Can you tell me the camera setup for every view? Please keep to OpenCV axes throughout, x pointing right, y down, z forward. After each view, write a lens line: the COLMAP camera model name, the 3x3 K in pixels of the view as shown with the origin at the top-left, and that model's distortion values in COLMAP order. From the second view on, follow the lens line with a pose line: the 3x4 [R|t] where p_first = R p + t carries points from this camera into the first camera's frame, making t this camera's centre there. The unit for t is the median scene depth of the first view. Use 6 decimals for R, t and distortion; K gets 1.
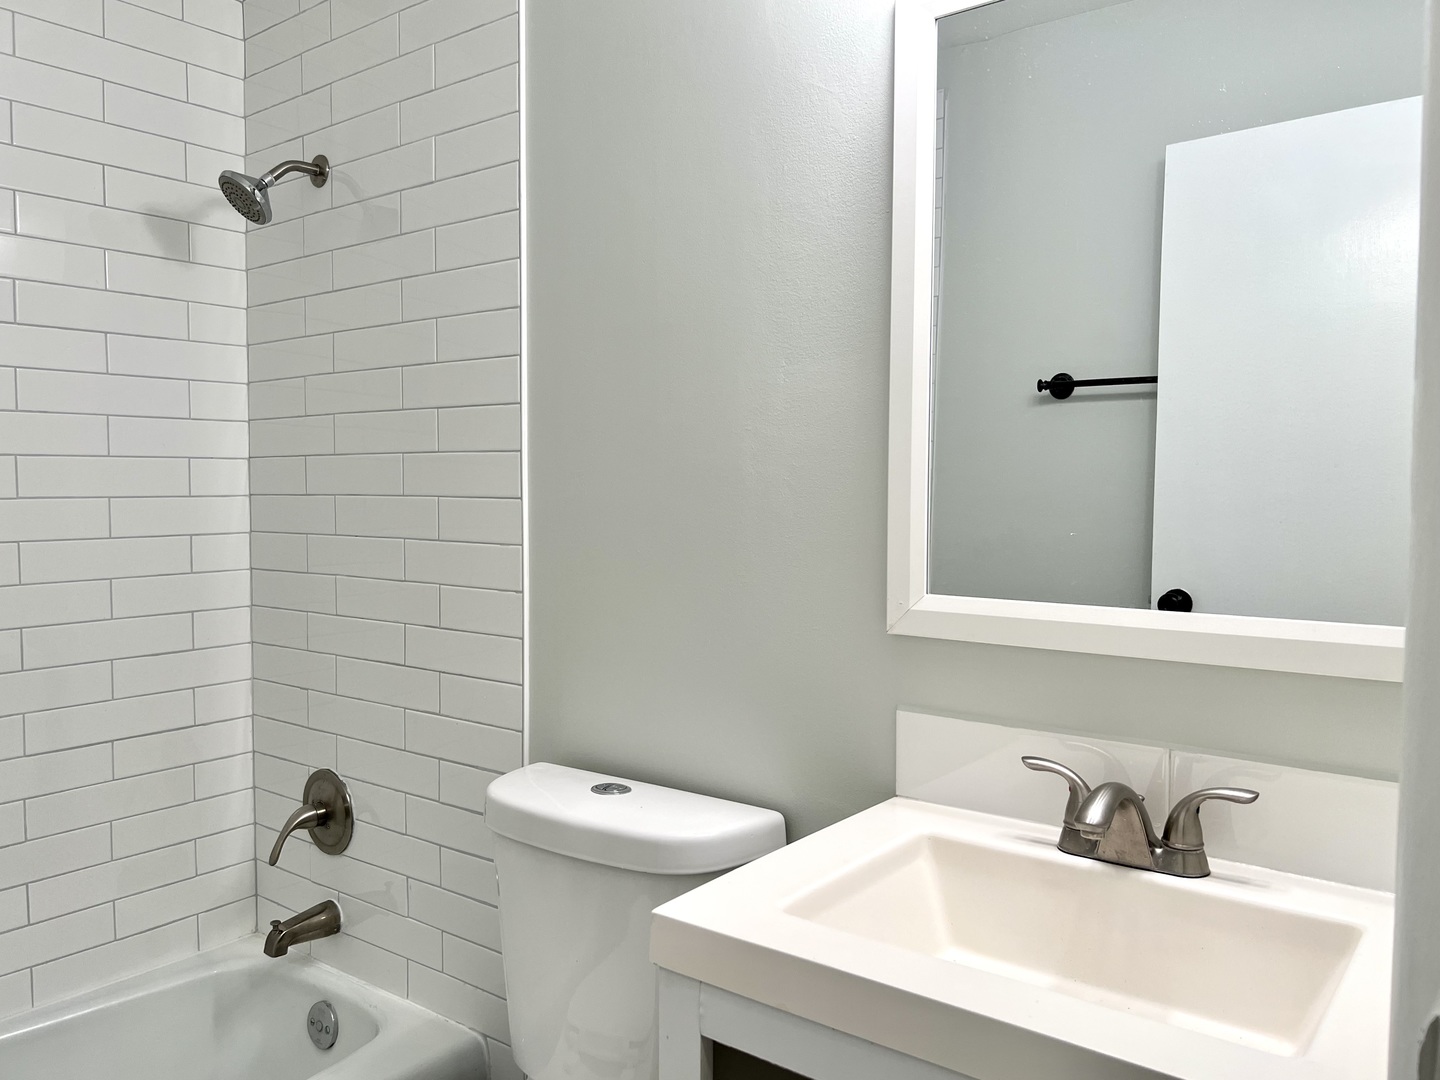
lens RADIAL K [[1120.7, 0, 720.0], [0, 1120.7, 540.0], [0, 0, 1]] dist [0.022617, -0.001937]
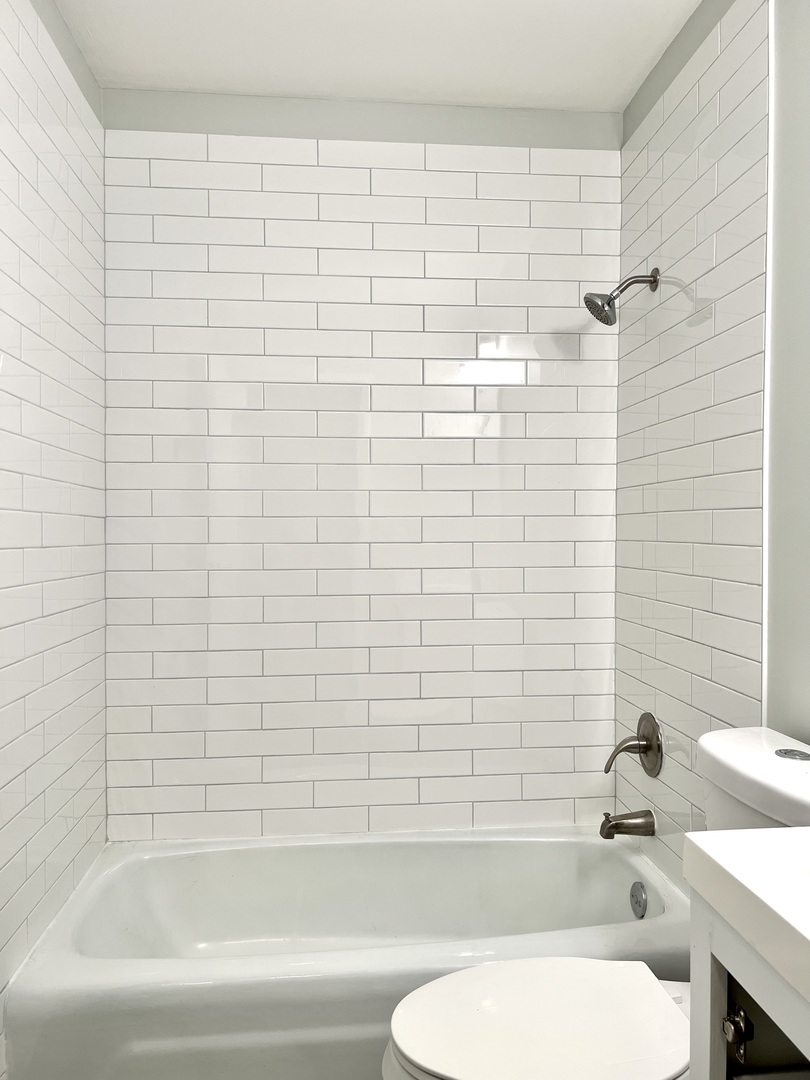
lens RADIAL K [[818.9, 0, 405.0], [0, 818.9, 540.0], [0, 0, 1]] dist [0.106915, -0.219306]
pose [[0.681999, 0.009183, -0.731295, 0.183735], [-0.035897, 0.999136, -0.020931, 0.025709], [0.730471, 0.040527, 0.681740, 0.089984]]
